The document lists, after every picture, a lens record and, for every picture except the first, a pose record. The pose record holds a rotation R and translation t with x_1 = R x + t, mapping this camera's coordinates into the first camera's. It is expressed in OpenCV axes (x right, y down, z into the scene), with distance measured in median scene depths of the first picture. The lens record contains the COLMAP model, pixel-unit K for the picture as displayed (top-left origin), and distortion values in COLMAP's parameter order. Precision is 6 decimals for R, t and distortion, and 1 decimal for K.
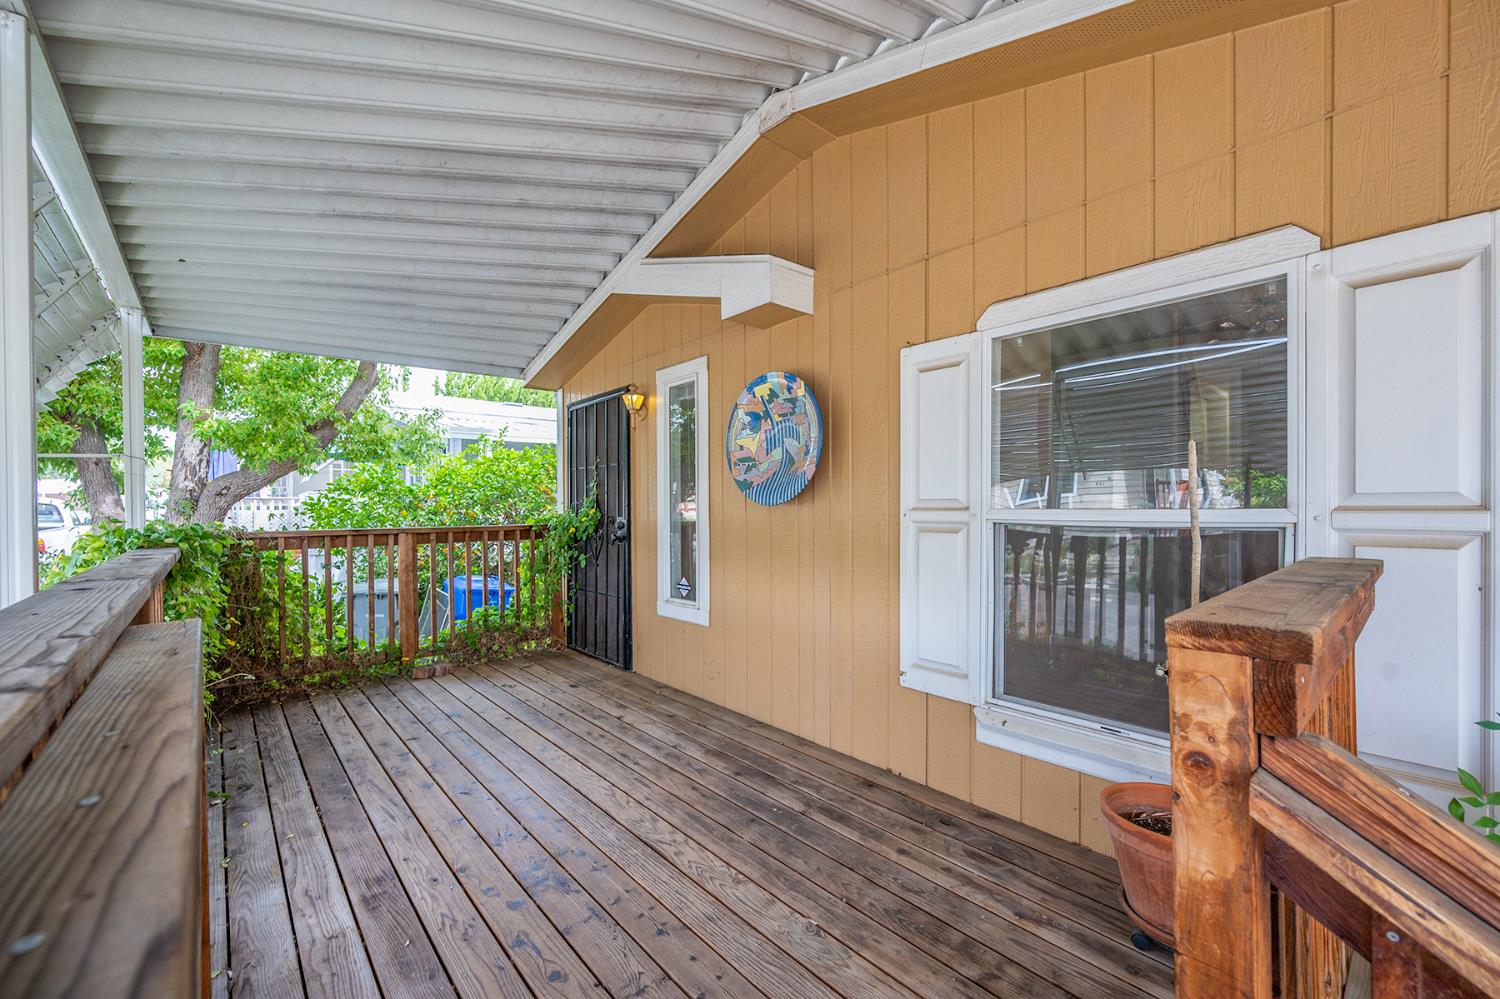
lens RADIAL K [[601.8, 0, 705.3], [0, 601.8, 513.0], [0, 0, 1]] dist [-0.001728, 0.000038]
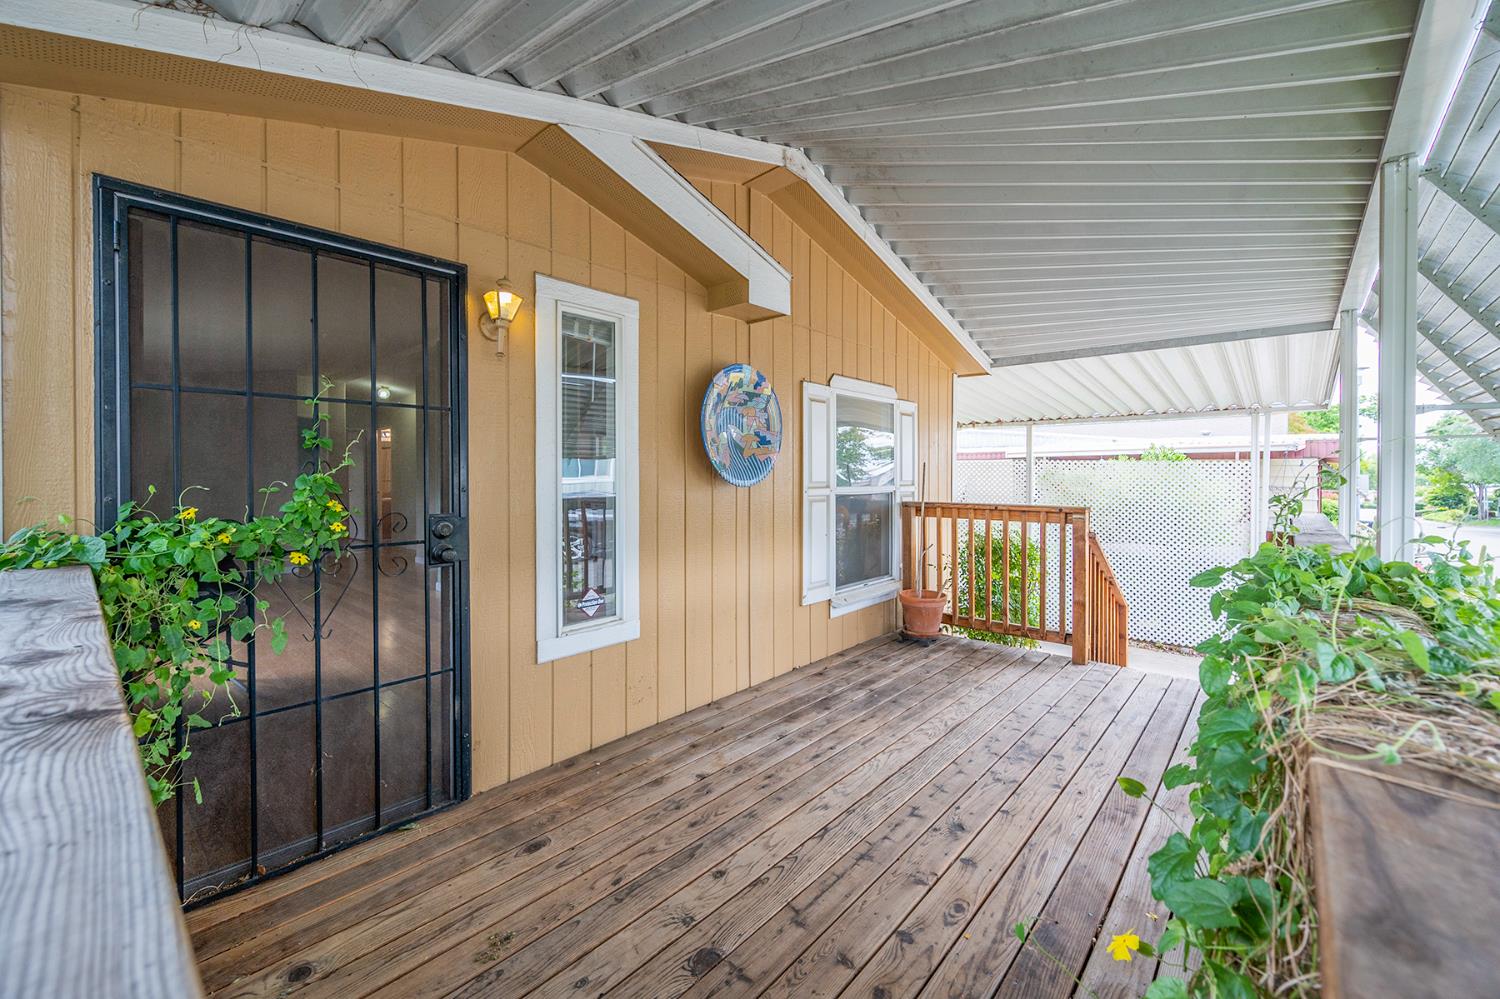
lens RADIAL K [[601.8, 0, 769.6], [0, 601.8, 478.4], [0, 0, 1]] dist [-0.001728, 0.000038]
pose [[-0.173258, -0.003311, 0.984871, -1.086991], [0.008378, 0.999953, 0.004835, -0.036658], [-0.984841, 0.009089, -0.173223, 1.281976]]
